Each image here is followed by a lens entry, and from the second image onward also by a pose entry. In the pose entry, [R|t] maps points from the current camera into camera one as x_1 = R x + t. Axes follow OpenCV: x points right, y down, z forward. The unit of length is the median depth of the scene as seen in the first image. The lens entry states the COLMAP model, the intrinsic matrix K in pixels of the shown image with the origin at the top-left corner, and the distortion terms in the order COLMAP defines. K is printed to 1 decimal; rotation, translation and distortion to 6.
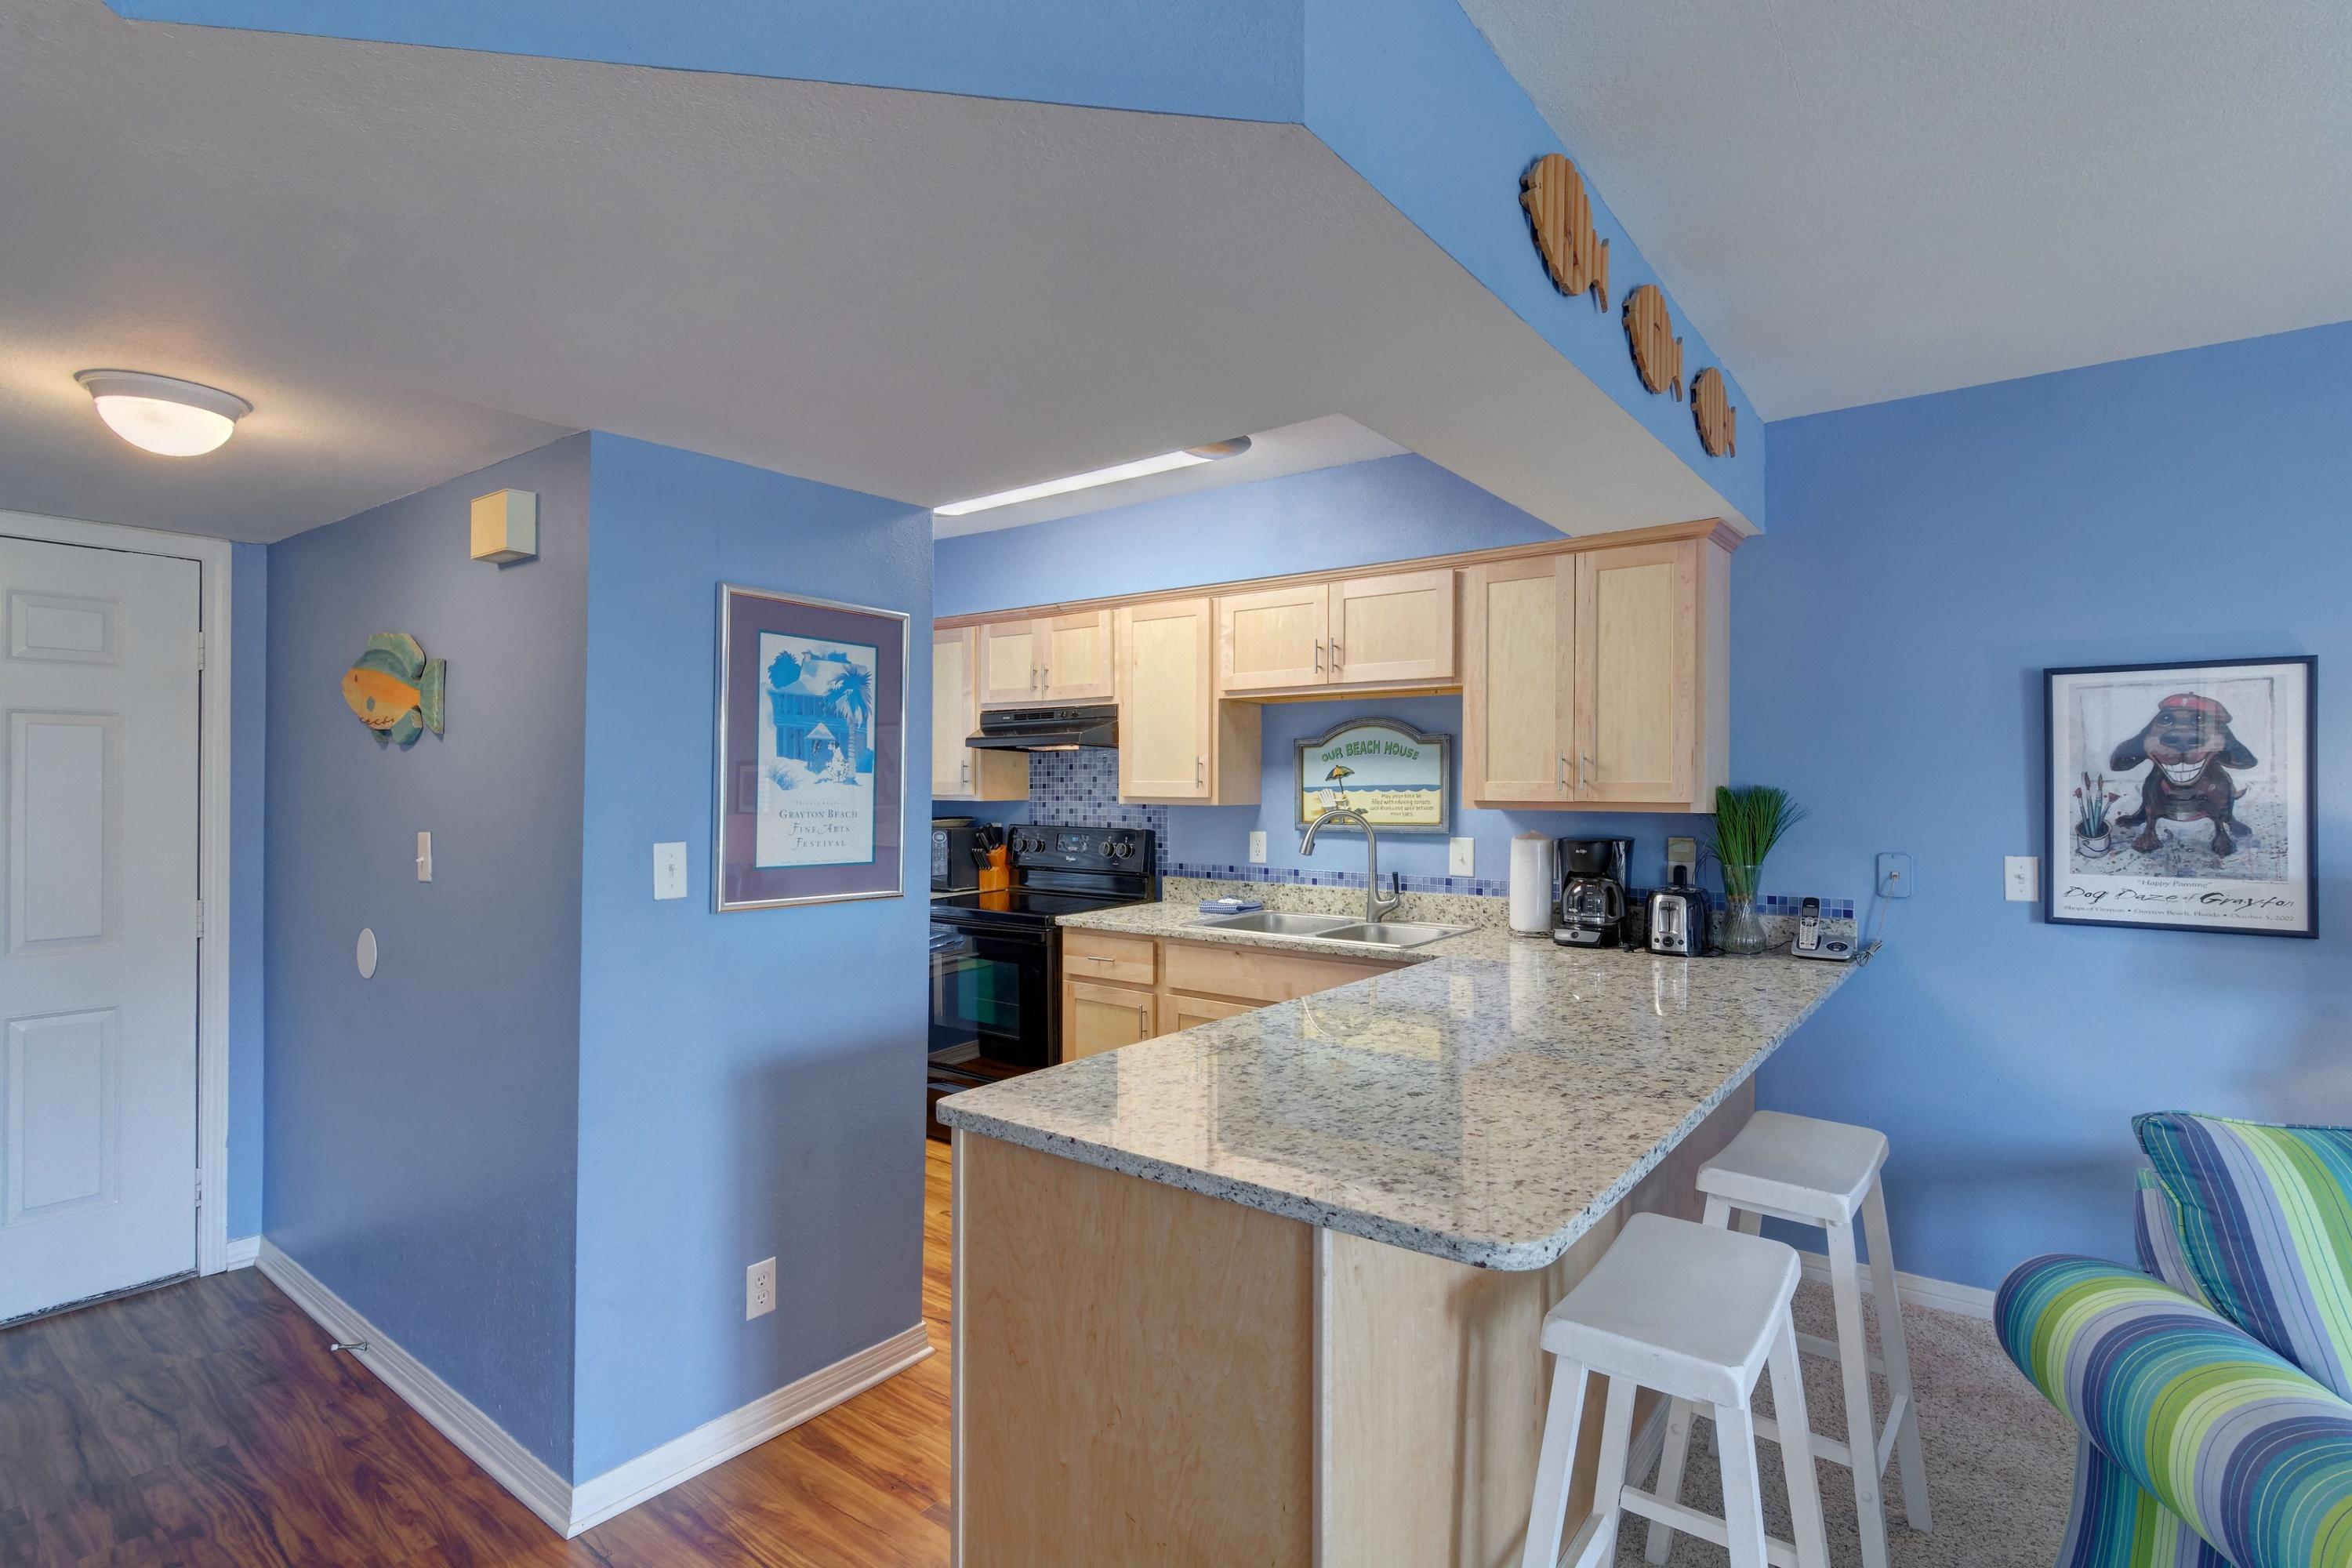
lens RADIAL K [[1116.6, 0, 1181.4], [0, 1116.6, 781.5], [0, 0, 1]] dist [0.004594, 0.000304]
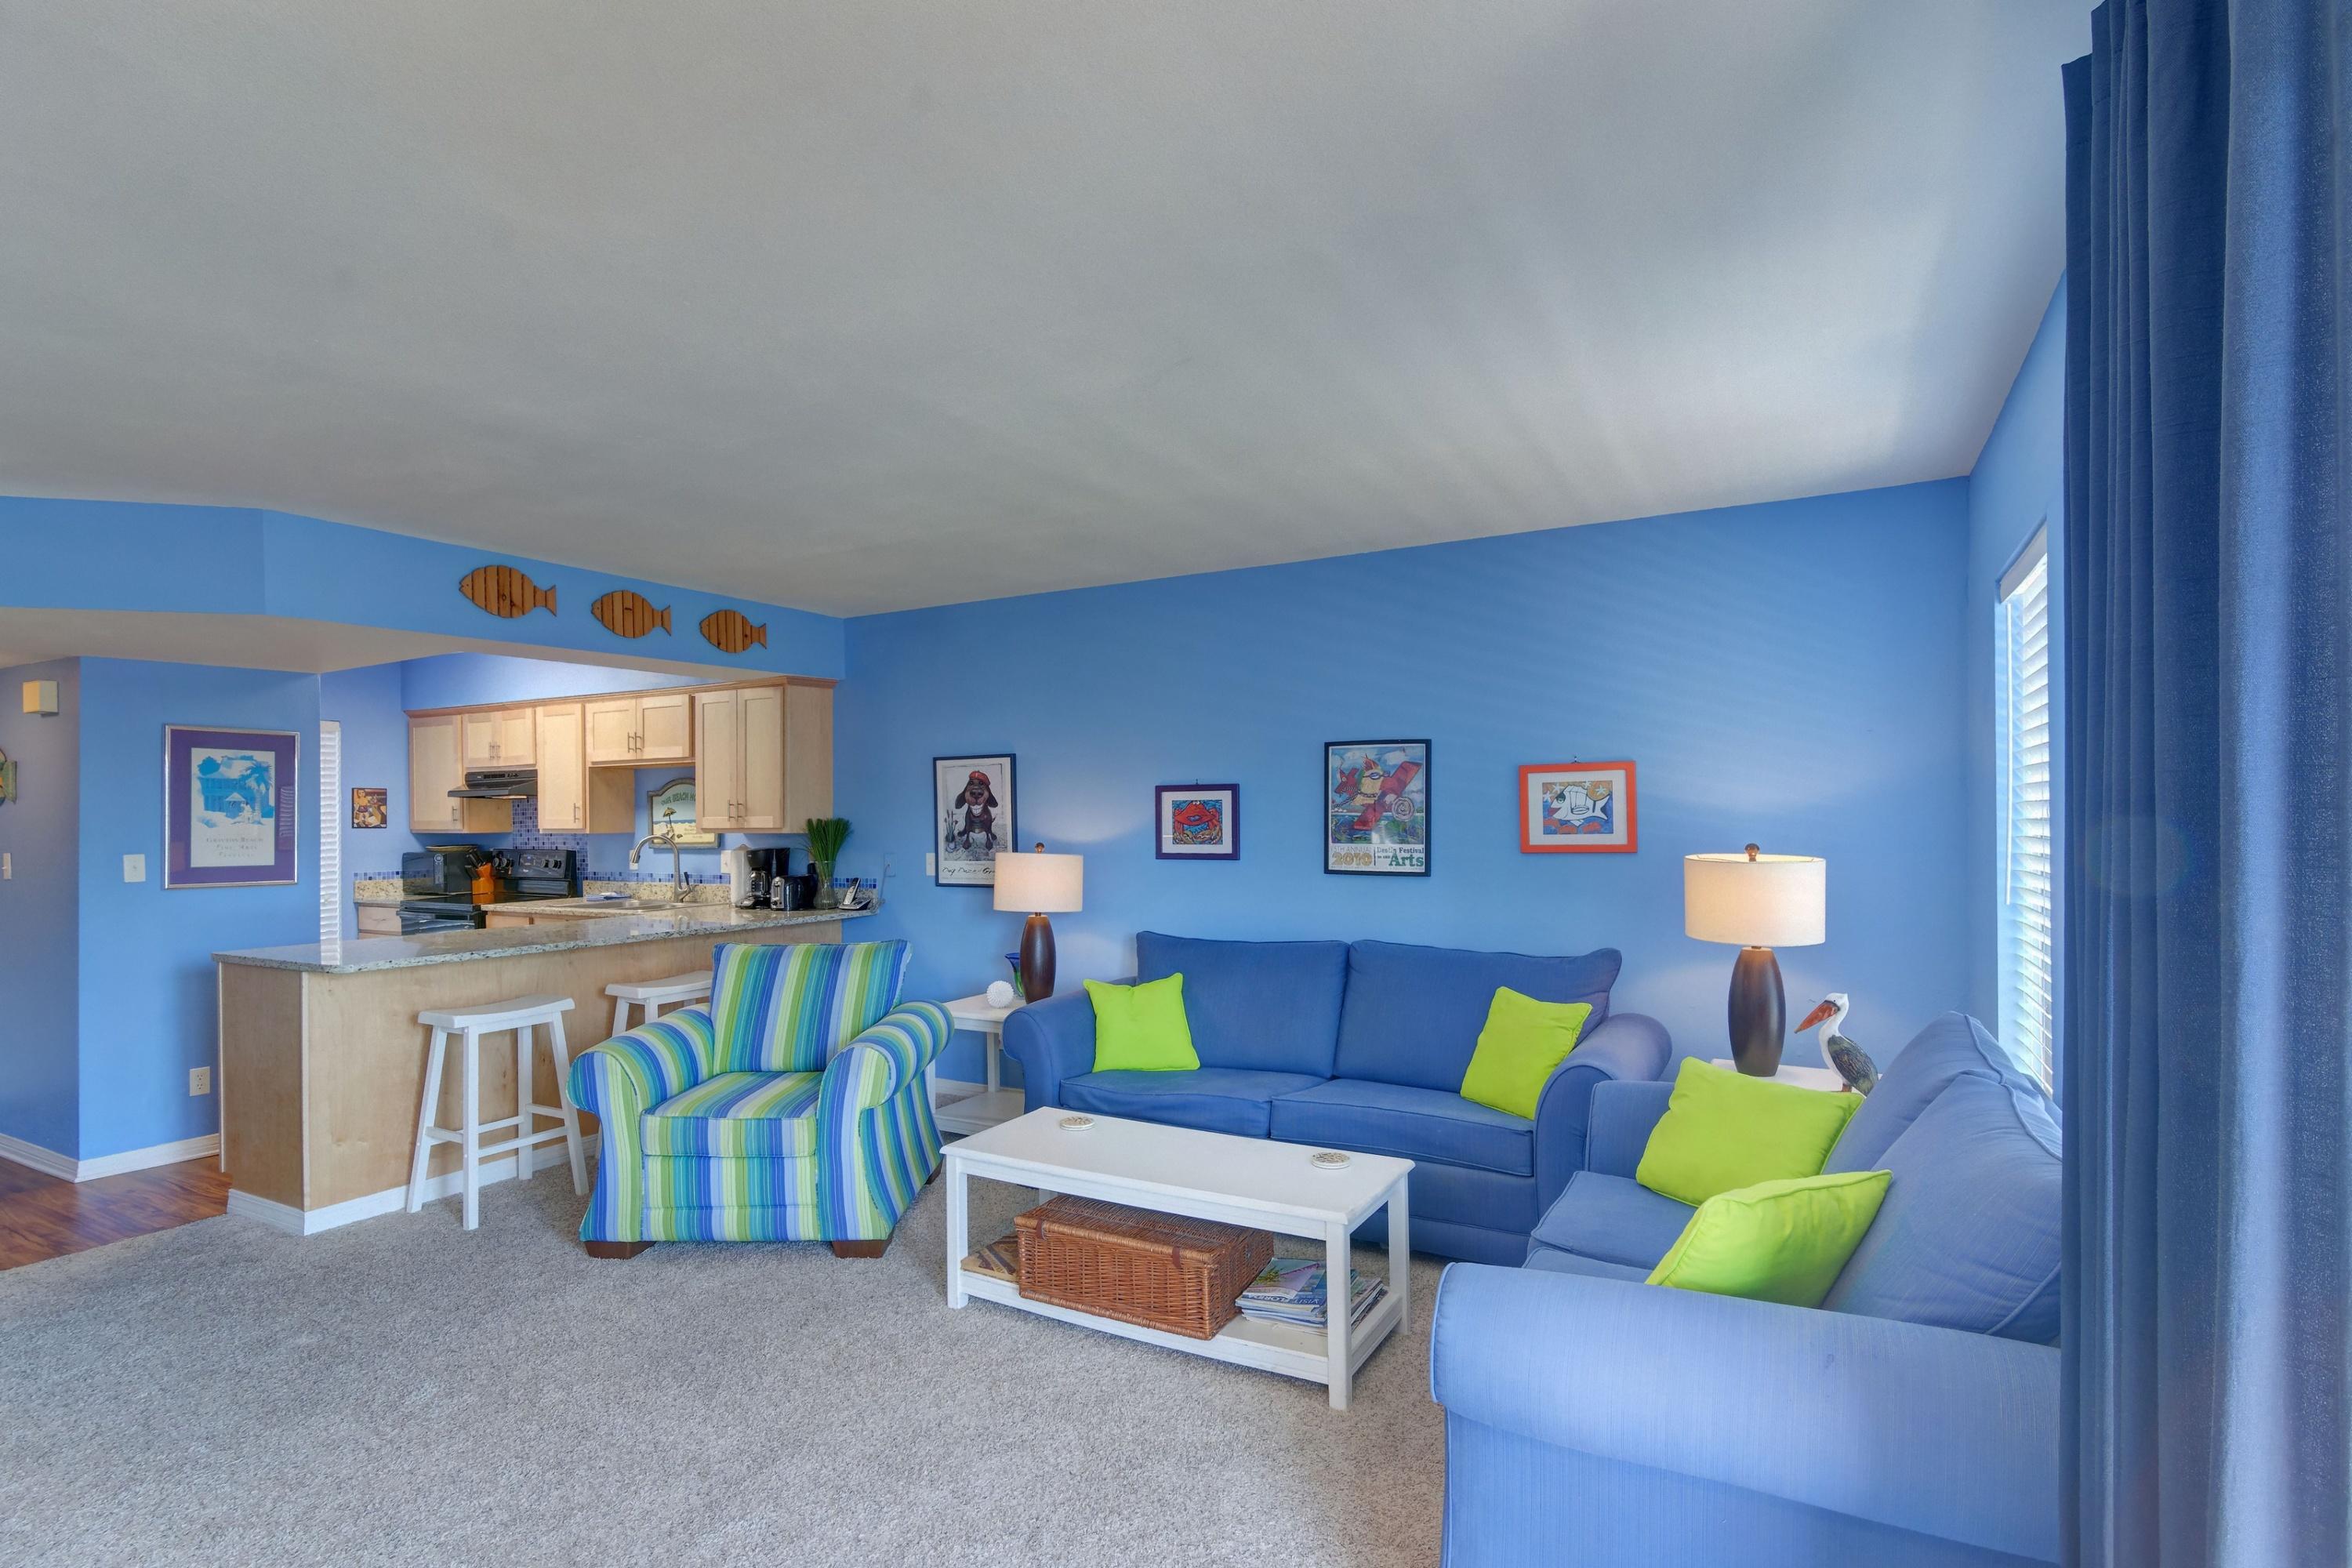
lens RADIAL K [[1147.7, 0, 1164.8], [0, 1147.7, 821.3], [0, 0, 1]] dist [-0.000730, -0.000415]
pose [[0.991427, -0.013275, 0.129986, 0.921981], [0.012176, 0.999883, 0.009250, -0.001757], [-0.130094, -0.007588, 0.991473, -1.067644]]
